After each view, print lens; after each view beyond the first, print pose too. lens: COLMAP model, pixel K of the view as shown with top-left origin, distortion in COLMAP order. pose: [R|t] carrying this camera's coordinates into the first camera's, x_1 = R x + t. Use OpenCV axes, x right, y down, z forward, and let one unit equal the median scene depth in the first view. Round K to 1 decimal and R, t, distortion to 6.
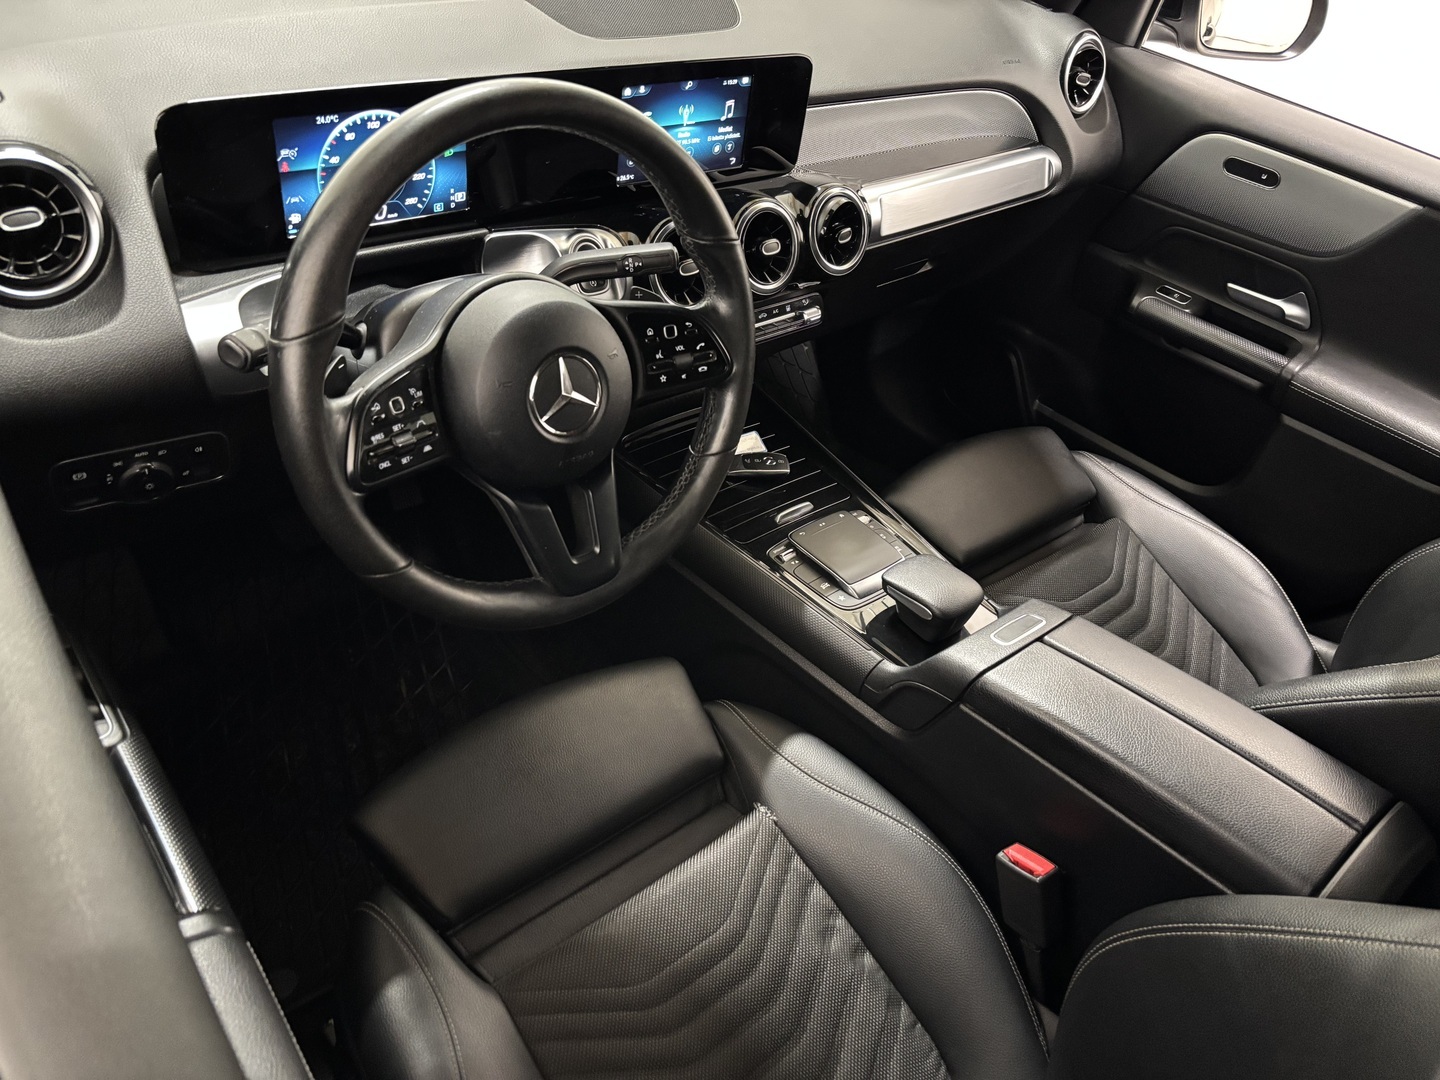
lens RADIAL K [[1113.2, 0, 720.0], [0, 1113.2, 540.0], [0, 0, 1]] dist [0.032096, -0.001010]
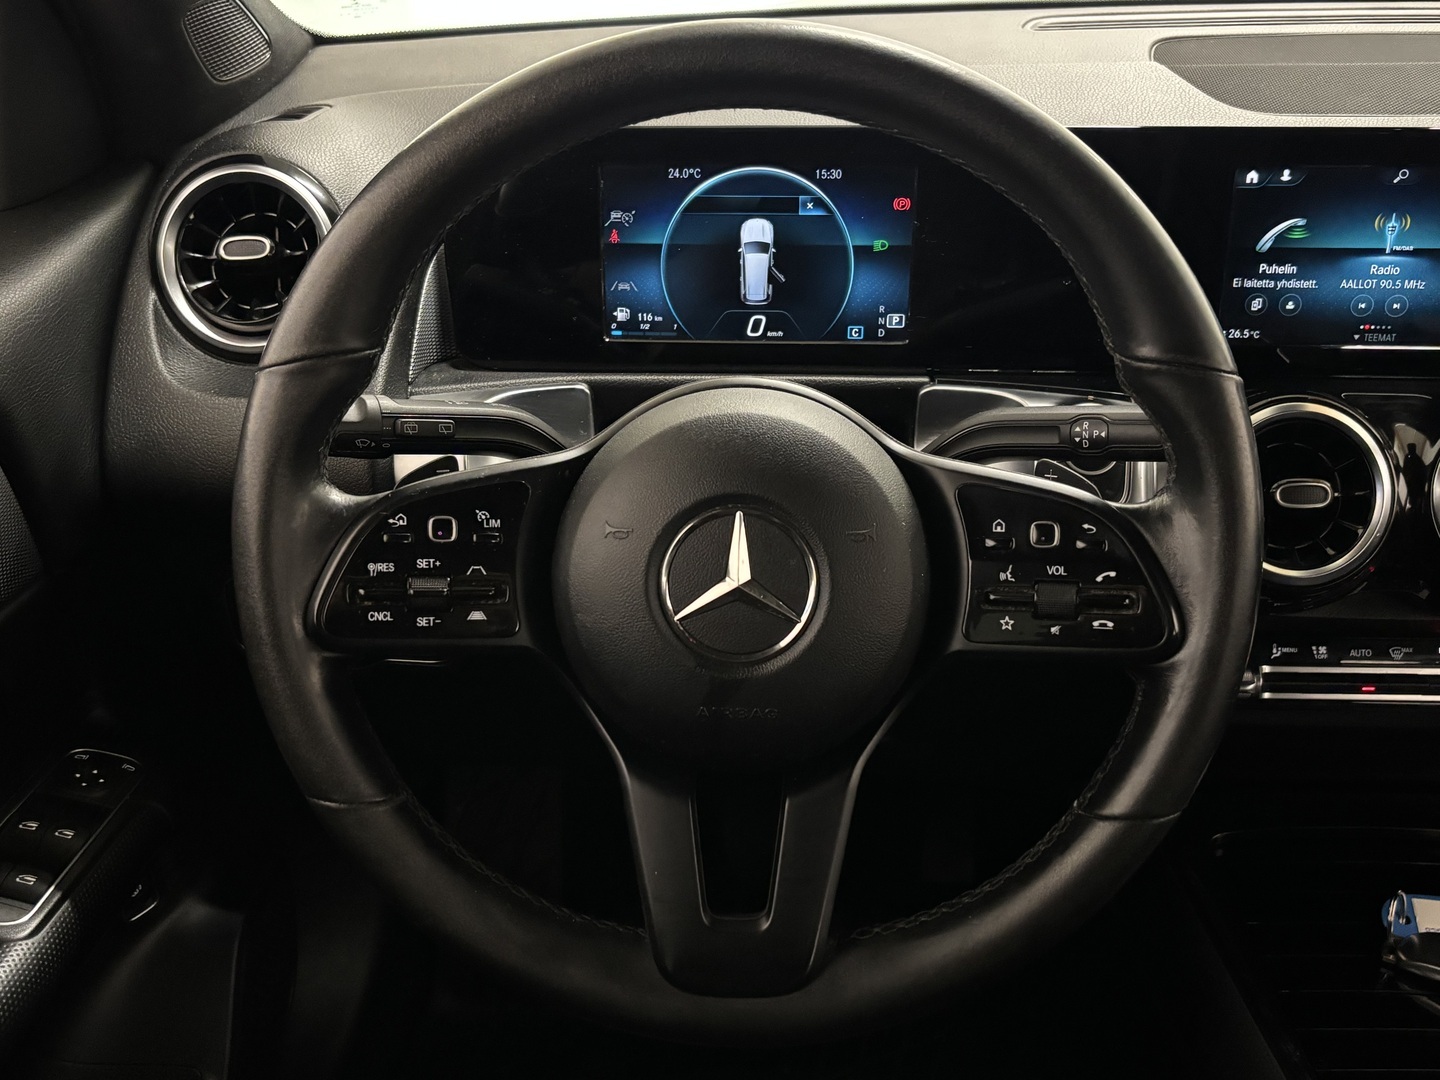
lens RADIAL K [[1474.8, 0, 712.9], [0, 1474.8, 557.7], [0, 0, 1]] dist [0.142718, -0.367220]
pose [[0.725947, 0.142777, -0.672767, 0.262751], [-0.337499, 0.926286, -0.167597, -0.018854], [0.599246, 0.348725, 0.720621, 0.412184]]
